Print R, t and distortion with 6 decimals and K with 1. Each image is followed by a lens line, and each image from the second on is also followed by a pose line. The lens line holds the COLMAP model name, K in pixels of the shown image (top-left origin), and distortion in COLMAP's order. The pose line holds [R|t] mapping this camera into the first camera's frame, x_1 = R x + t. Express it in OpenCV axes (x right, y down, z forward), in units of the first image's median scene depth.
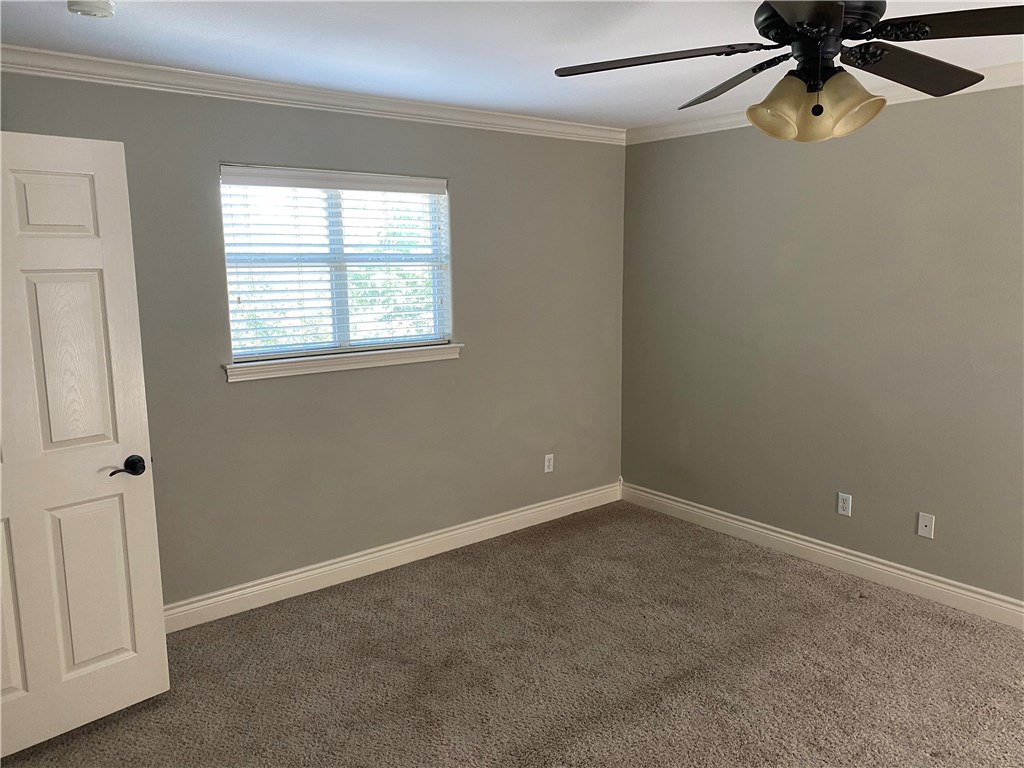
lens RADIAL K [[773.1, 0, 519.2], [0, 773.1, 383.1], [0, 0, 1]] dist [0.032788, -0.049974]
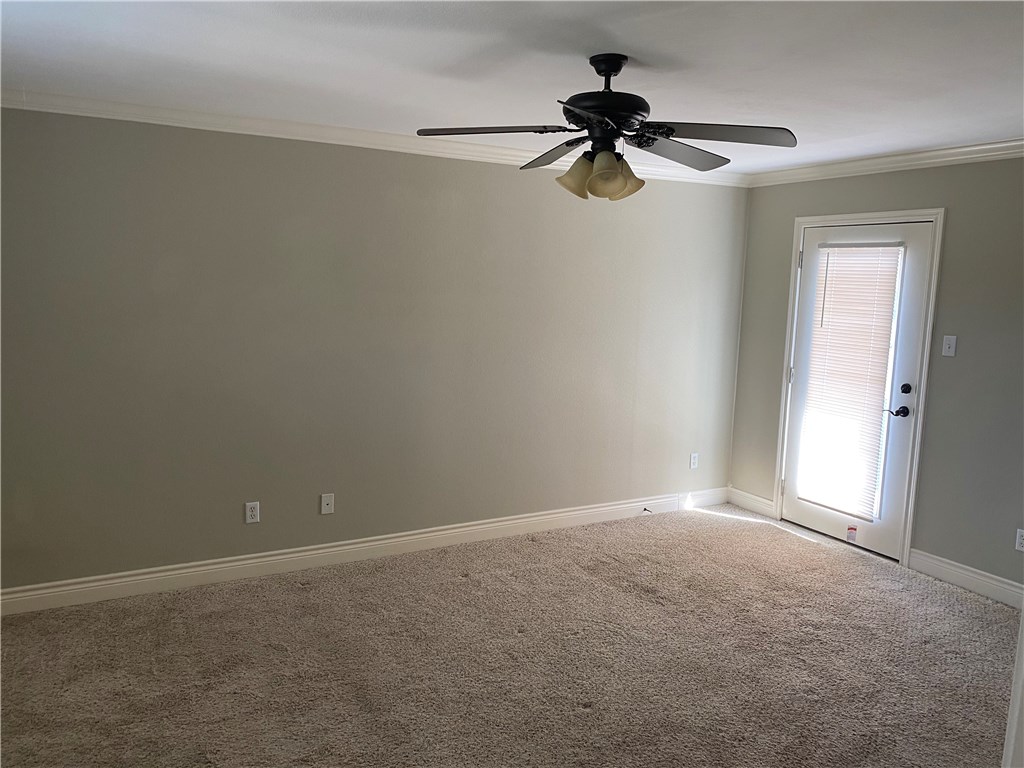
lens RADIAL K [[773.1, 0, 518.7], [0, 773.1, 383.6], [0, 0, 1]] dist [0.032788, -0.049974]
pose [[0.187287, -0.127967, 0.973934, -0.534898], [0.131152, 0.985859, 0.104313, -0.080747], [-0.973510, 0.108197, 0.201422, 0.444438]]
